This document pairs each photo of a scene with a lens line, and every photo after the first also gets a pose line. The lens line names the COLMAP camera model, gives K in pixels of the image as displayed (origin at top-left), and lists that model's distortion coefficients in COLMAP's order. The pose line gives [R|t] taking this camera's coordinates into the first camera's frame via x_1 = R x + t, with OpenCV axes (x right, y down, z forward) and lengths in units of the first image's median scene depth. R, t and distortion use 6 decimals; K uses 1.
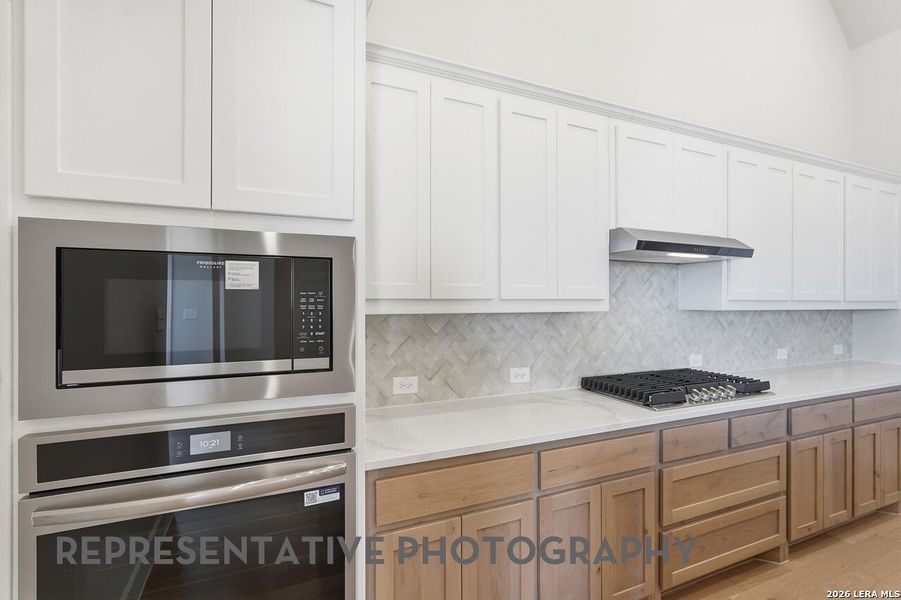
lens RADIAL K [[425.9, 0, 450.5], [0, 425.9, 300.0], [0, 0, 1]] dist [-0.000618, 0.000161]
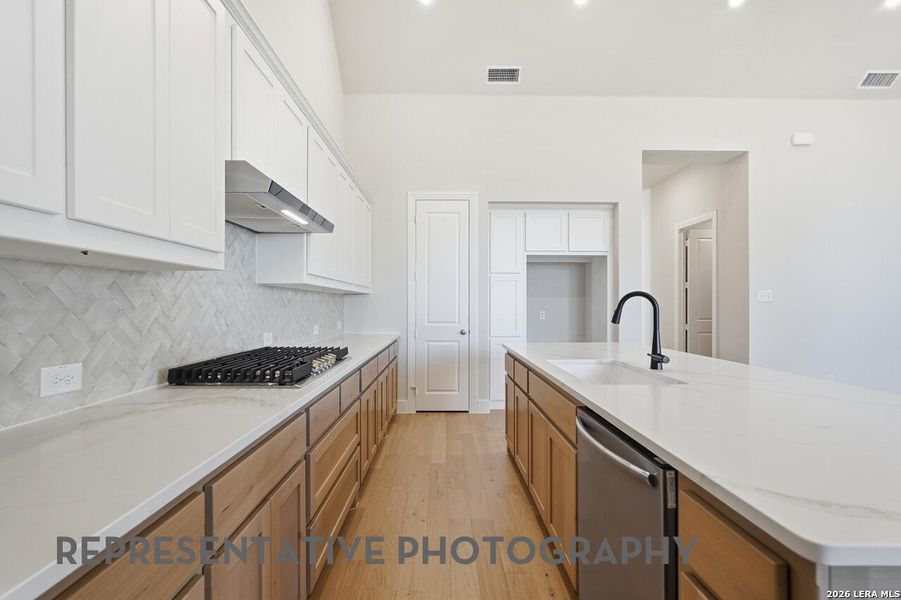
lens RADIAL K [[410.3, 0, 450.3], [0, 410.3, 303.7], [0, 0, 1]] dist [-0.001074, 0.000138]
pose [[0.395773, 0.001385, 0.918347, -0.121145], [-0.003962, 0.999992, 0.000199, 0.079755], [-0.918340, -0.003717, 0.395776, 0.347838]]
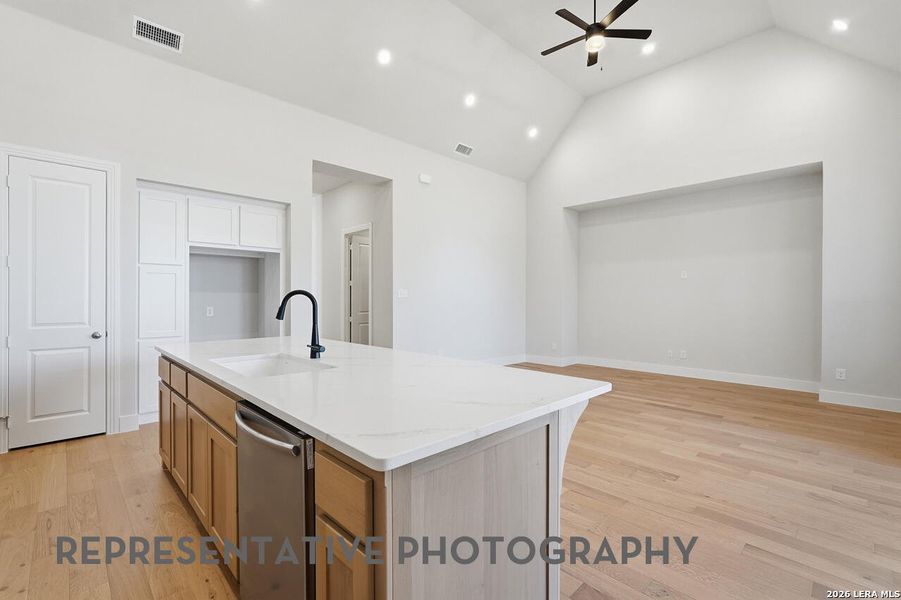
lens RADIAL K [[404.8, 0, 446.7], [0, 404.8, 299.0], [0, 0, 1]] dist [-0.019258, 0.010794]
pose [[-0.330286, -0.000128, 0.943881, -0.184505], [-0.005086, 0.999986, -0.001644, 0.073142], [-0.943867, -0.005343, -0.330282, 0.312018]]
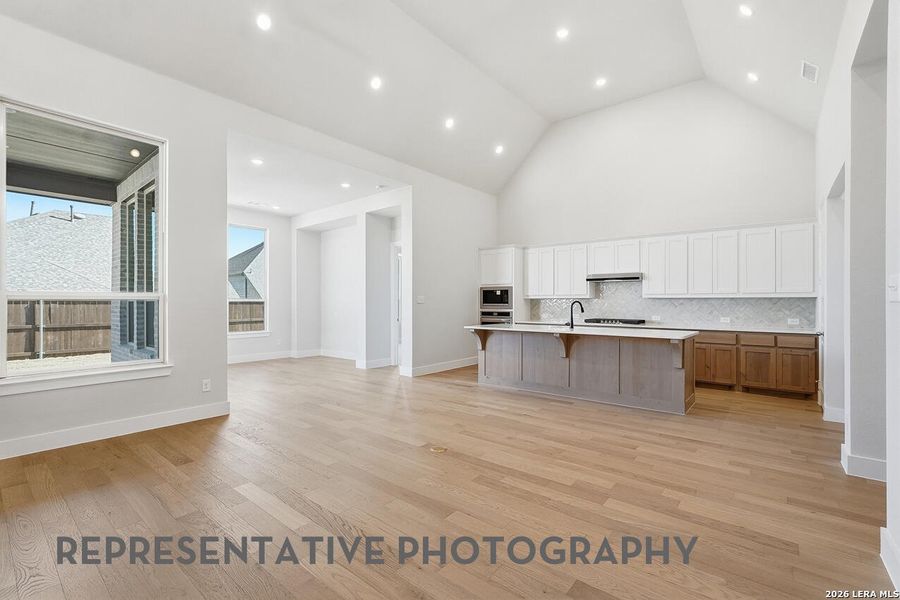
lens RADIAL K [[401.6, 0, 450.0], [0, 401.6, 300.0], [0, 0, 1]] dist [0.000605, 0.000544]
pose [[0.450970, -0.005687, -0.892521, 2.752231], [0.003423, 0.999983, -0.004642, 0.052874], [0.892533, -0.000962, 0.450982, -1.505421]]
